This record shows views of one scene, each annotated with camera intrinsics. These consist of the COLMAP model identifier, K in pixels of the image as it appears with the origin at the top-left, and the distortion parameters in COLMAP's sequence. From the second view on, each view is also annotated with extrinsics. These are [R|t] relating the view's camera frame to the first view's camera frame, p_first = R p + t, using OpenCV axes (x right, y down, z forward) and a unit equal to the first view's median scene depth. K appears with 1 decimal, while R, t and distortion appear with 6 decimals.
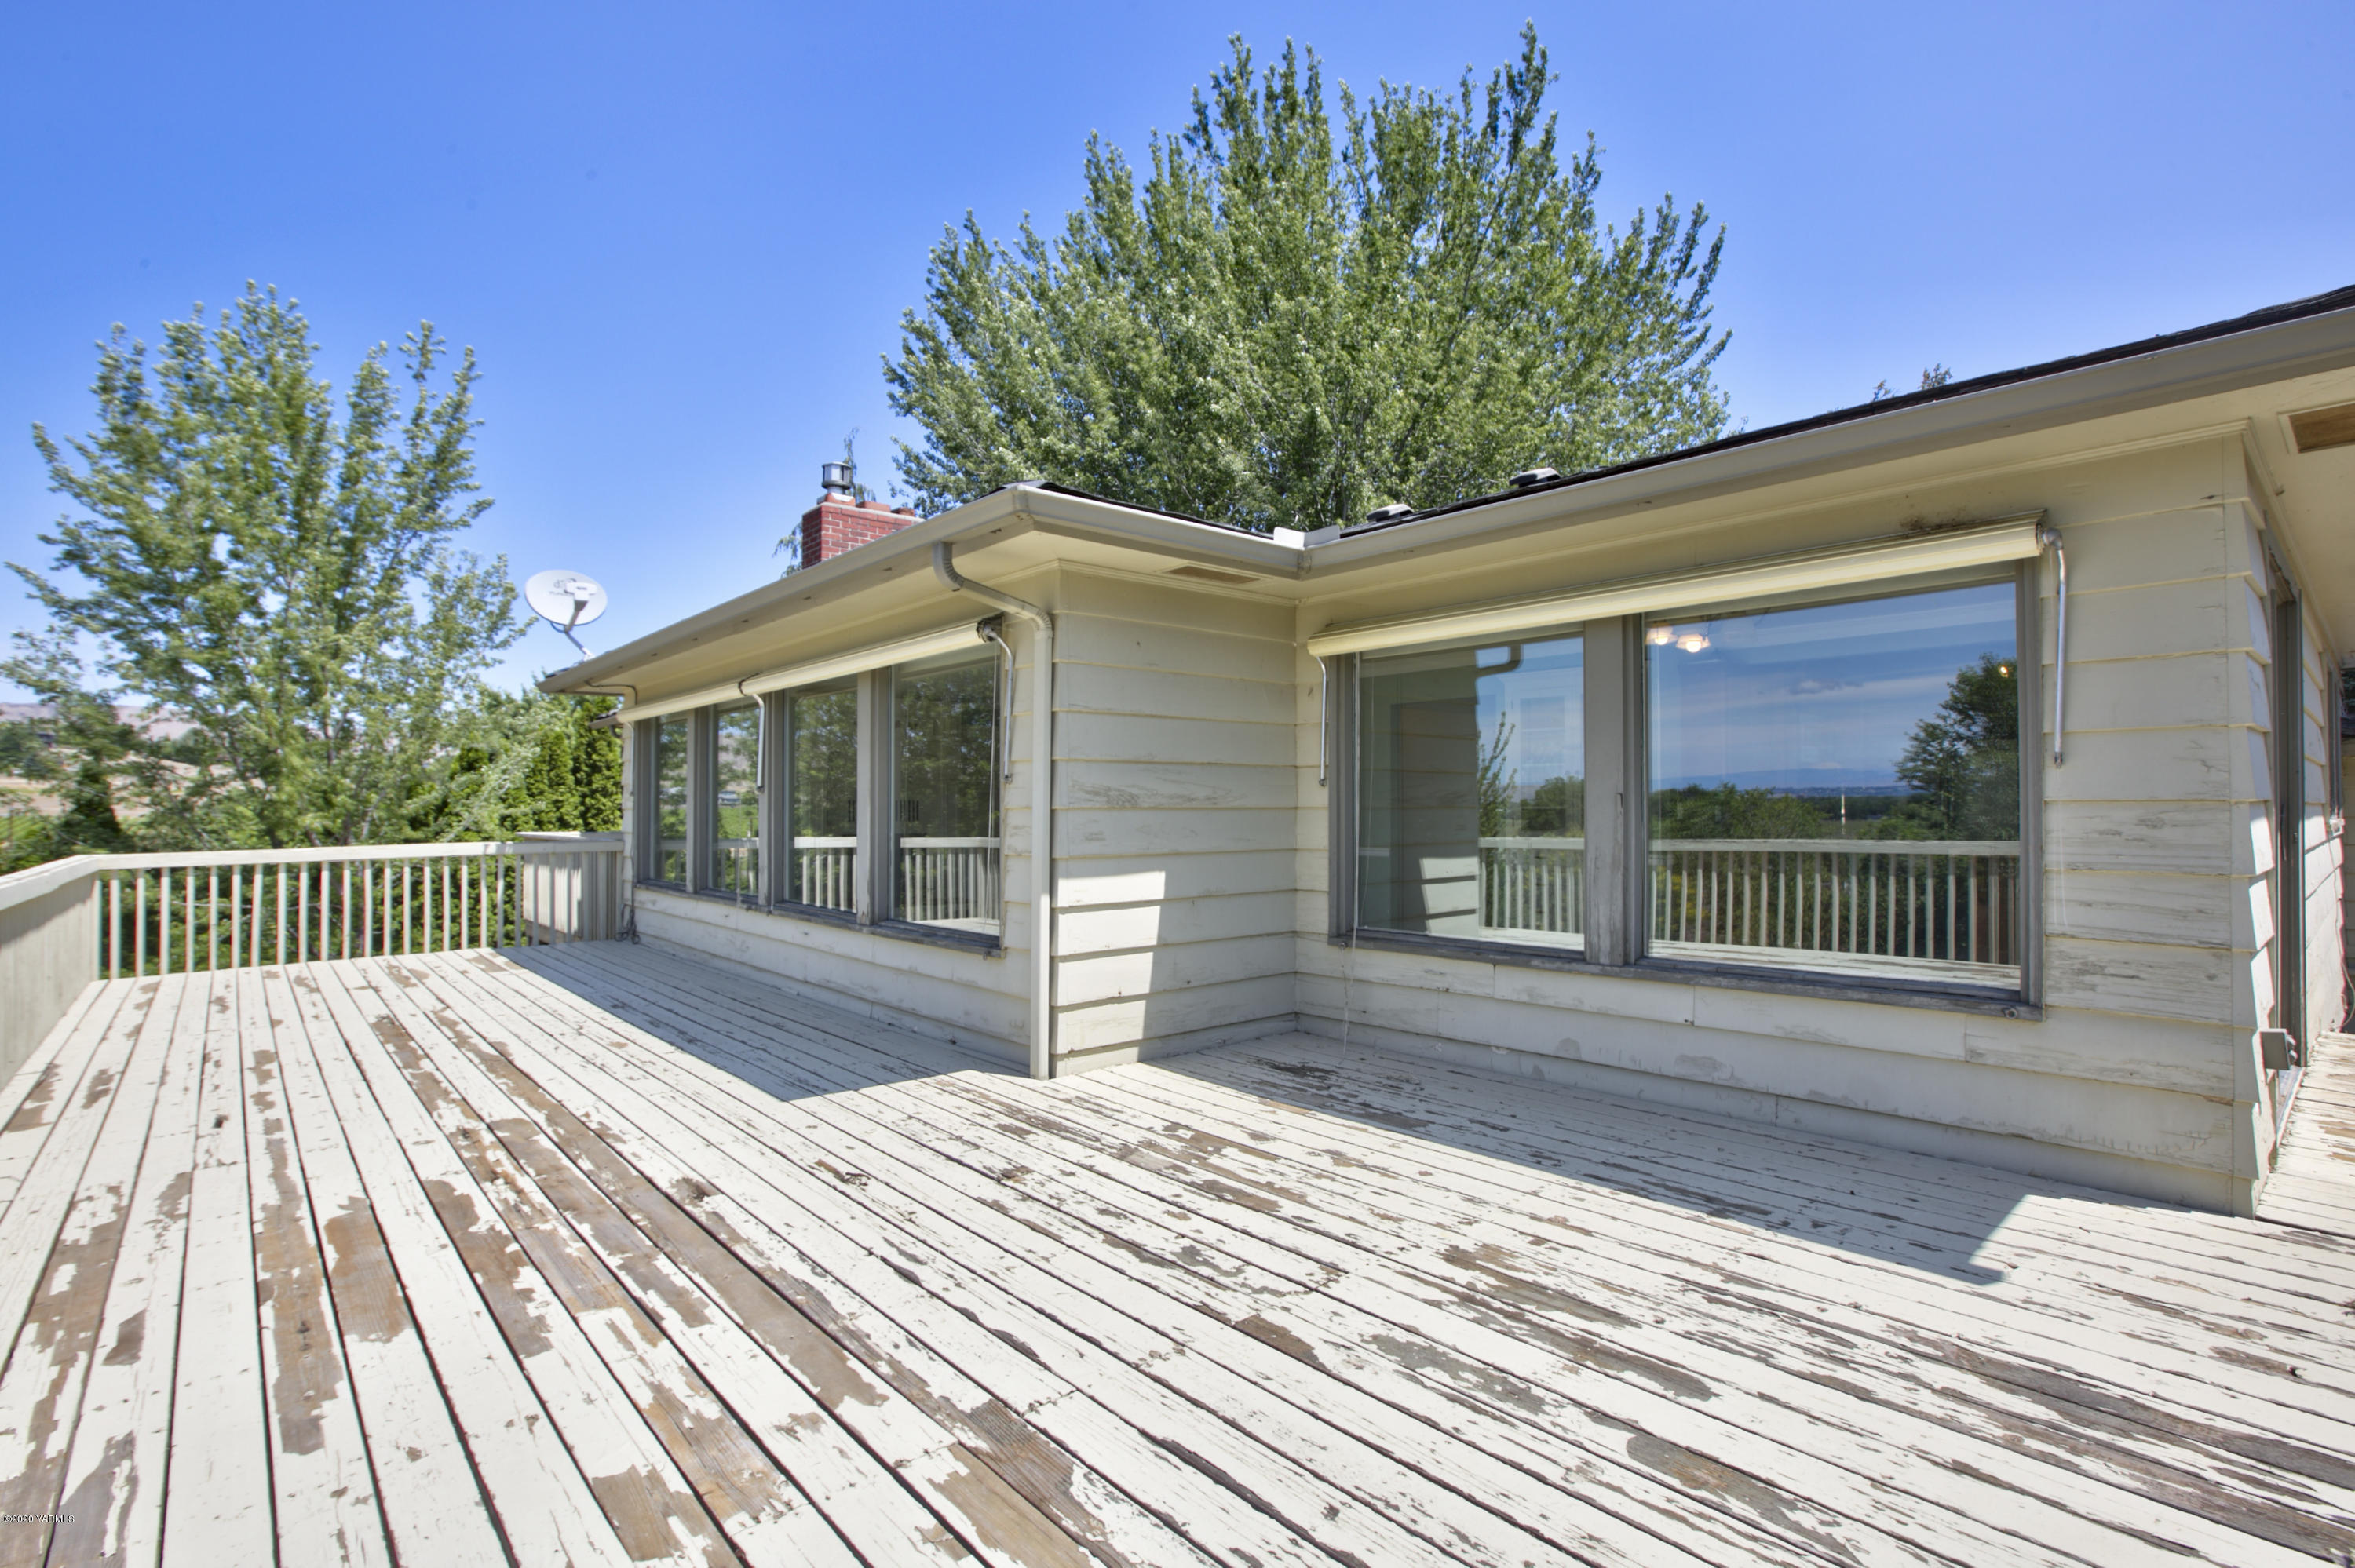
lens RADIAL K [[1107.6, 0, 1179.0], [0, 1107.6, 797.0], [0, 0, 1]] dist [-0.037316, 0.004102]
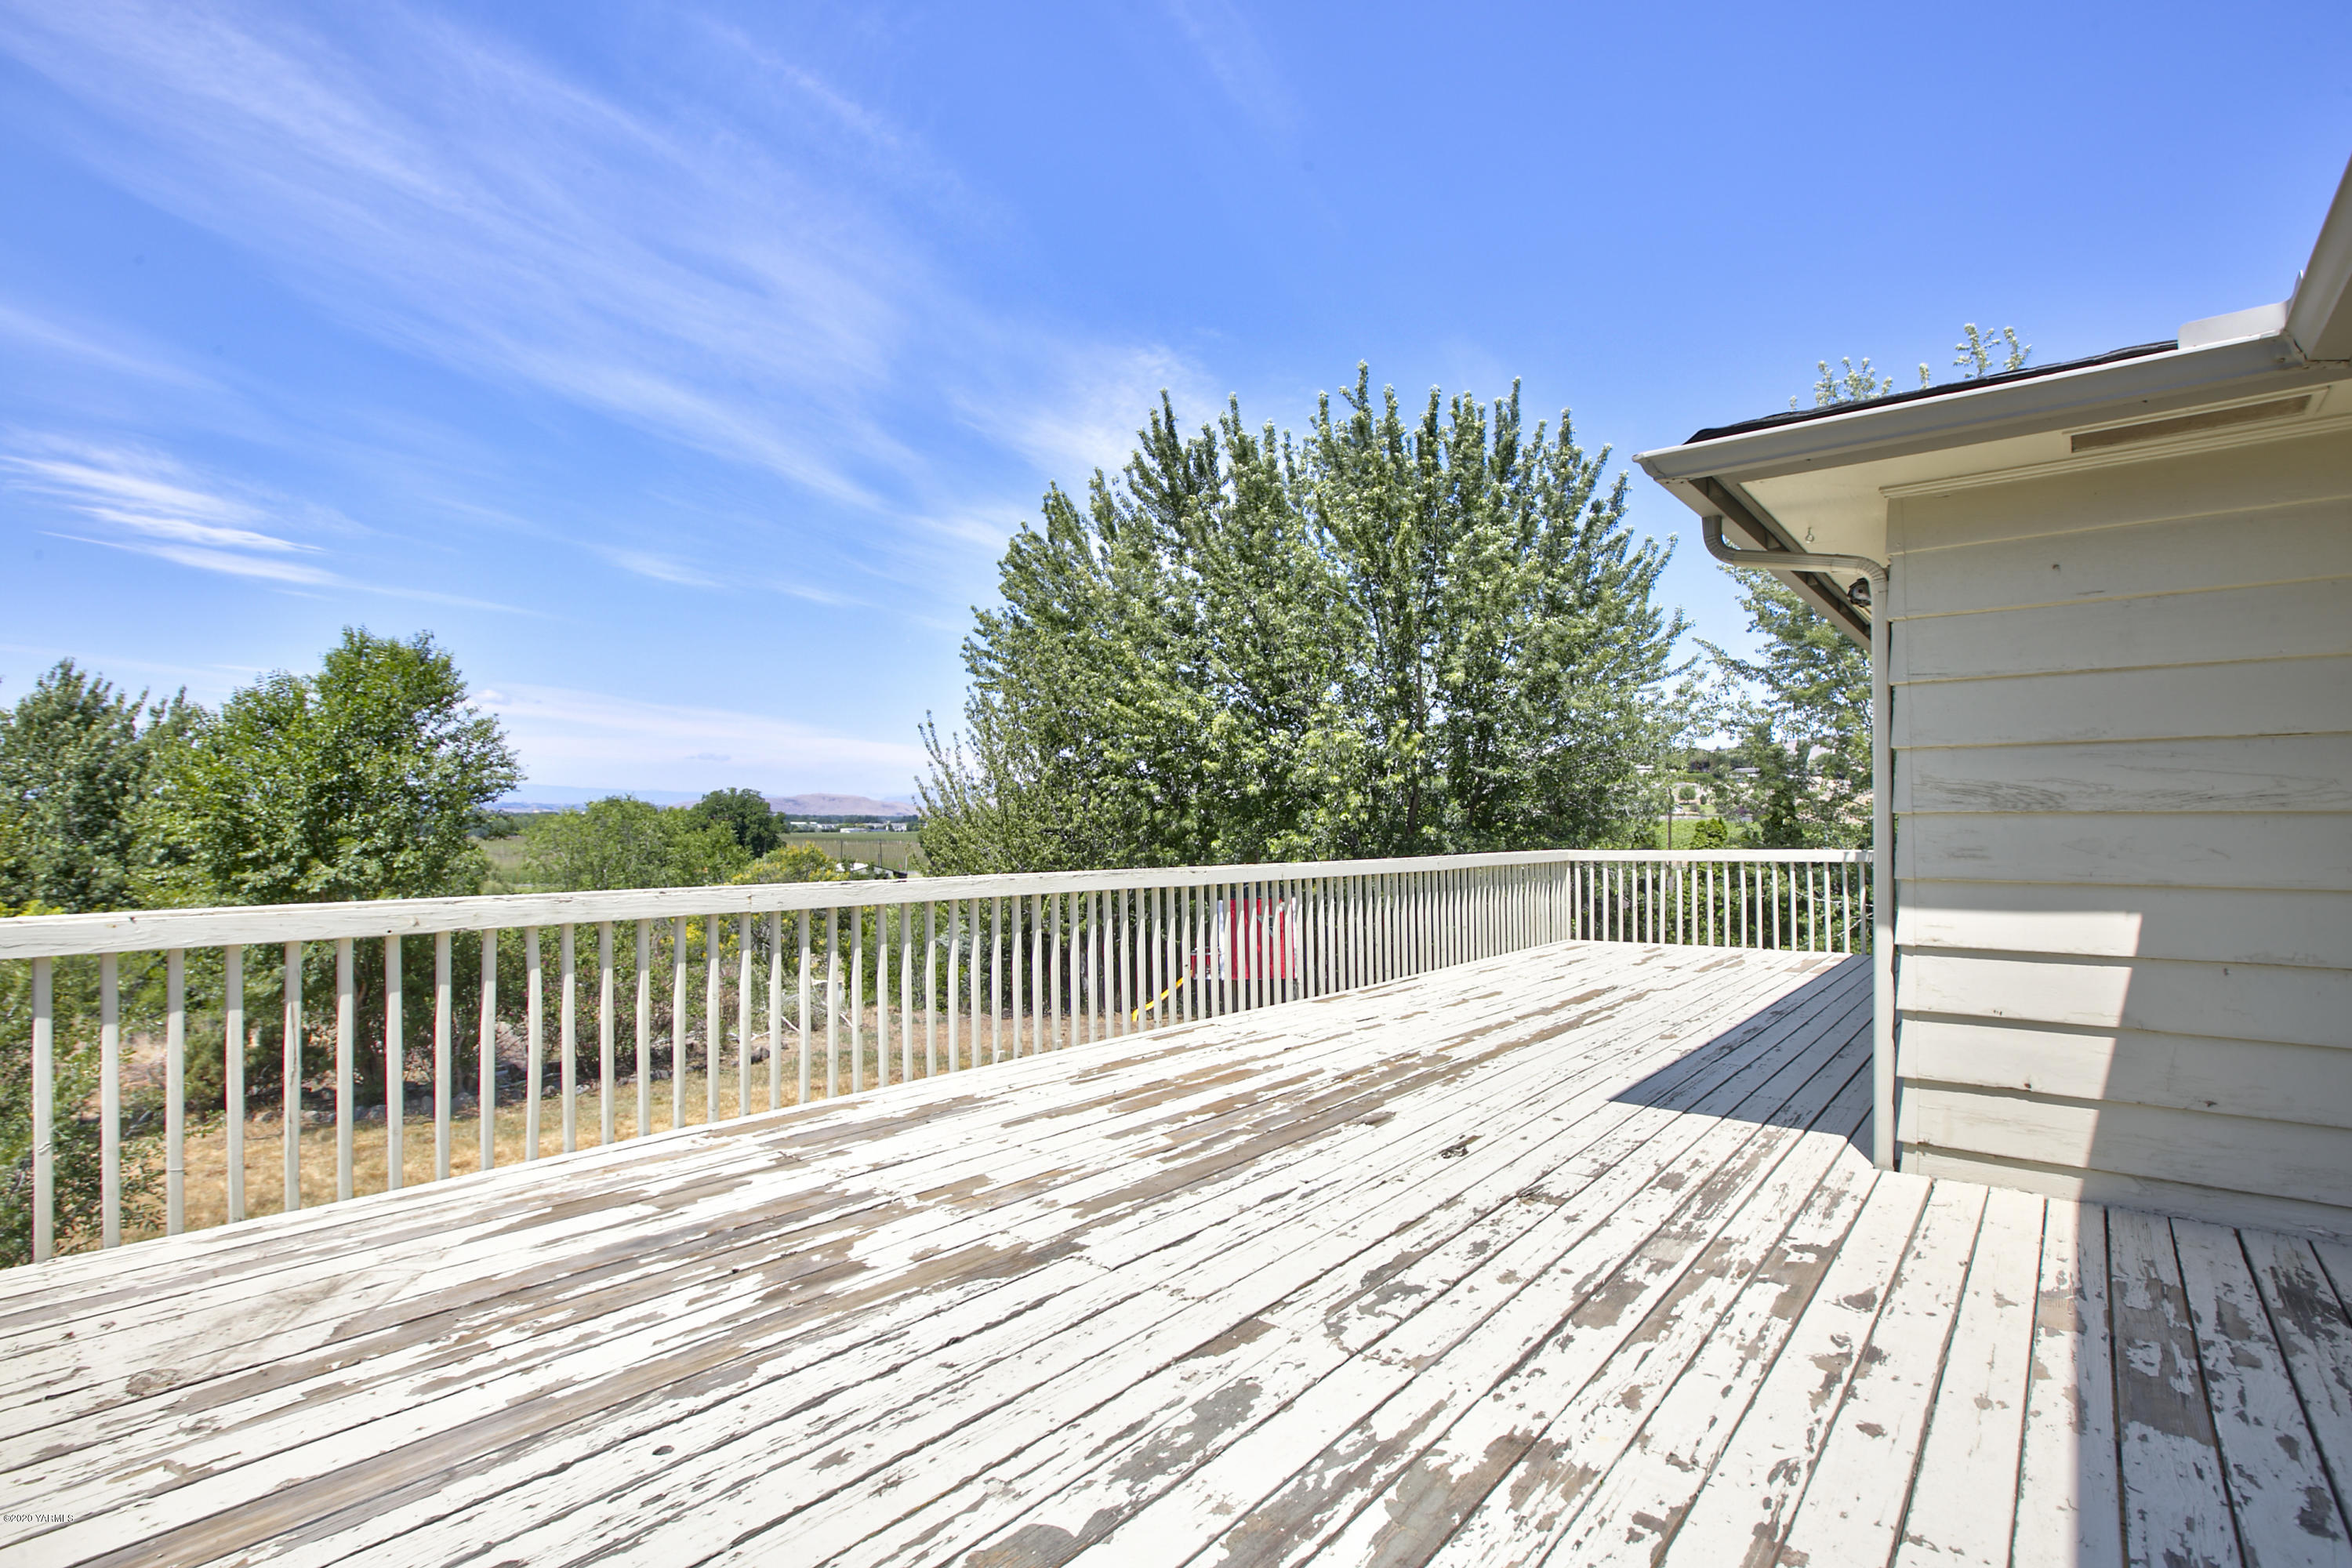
lens RADIAL K [[1106.3, 0, 1177.4], [0, 1106.3, 791.9], [0, 0, 1]] dist [-0.037316, 0.004102]
pose [[0.156640, -0.026911, -0.987289, 0.772558], [0.015917, 0.999568, -0.024720, 0.007507], [0.987528, -0.011843, 0.157000, 0.560311]]
